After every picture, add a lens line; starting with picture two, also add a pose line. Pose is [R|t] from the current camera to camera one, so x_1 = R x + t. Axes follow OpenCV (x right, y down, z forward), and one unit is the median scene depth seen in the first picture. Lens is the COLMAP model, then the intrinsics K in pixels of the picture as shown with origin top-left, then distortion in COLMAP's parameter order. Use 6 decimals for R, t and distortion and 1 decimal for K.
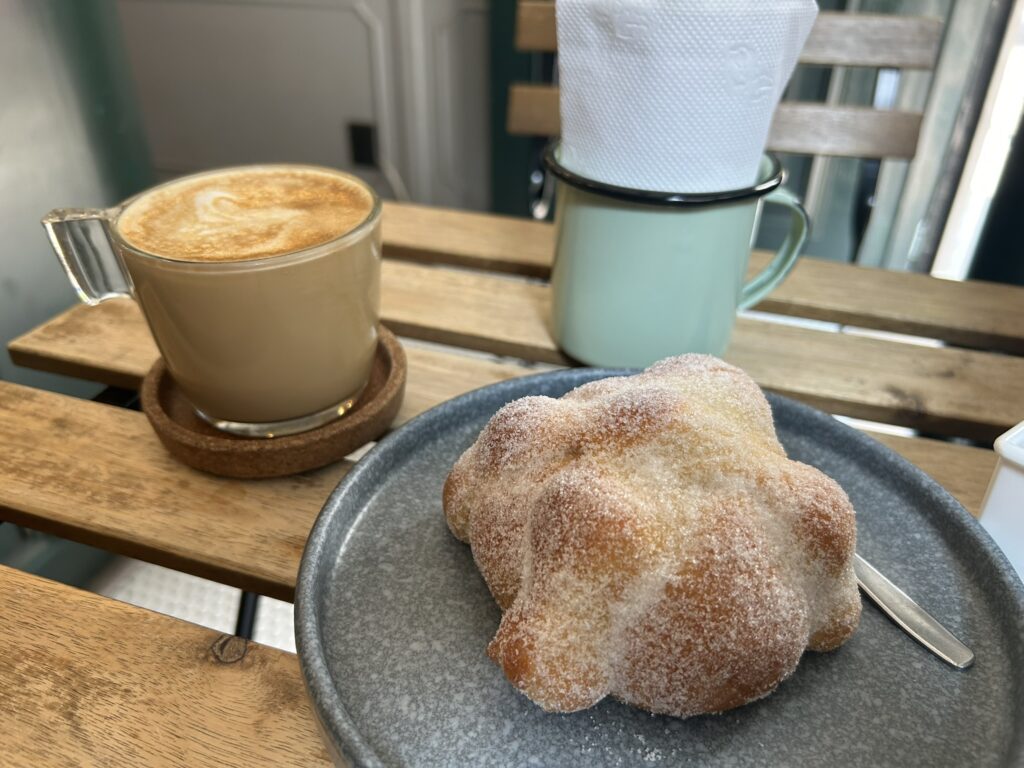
lens RADIAL K [[792.2, 0, 512.0], [0, 792.2, 384.0], [0, 0, 1]] dist [0.004496, -0.052907]
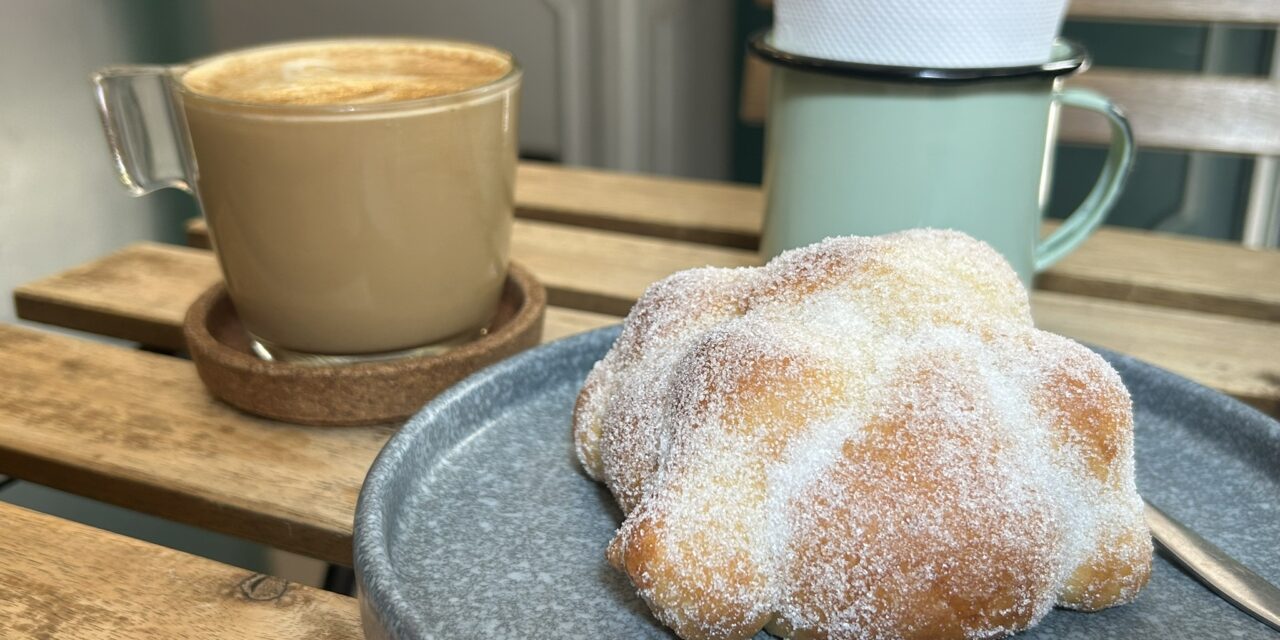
lens RADIAL K [[1288.5, 0, 640.0], [0, 1288.5, 320.0], [0, 0, 1]] dist [0.097407, -0.339951]
pose [[0.994479, 0.025914, -0.101686, 0.106913], [-0.046764, 0.976929, -0.208380, 0.346915], [0.093940, 0.211984, 0.972748, -0.189797]]
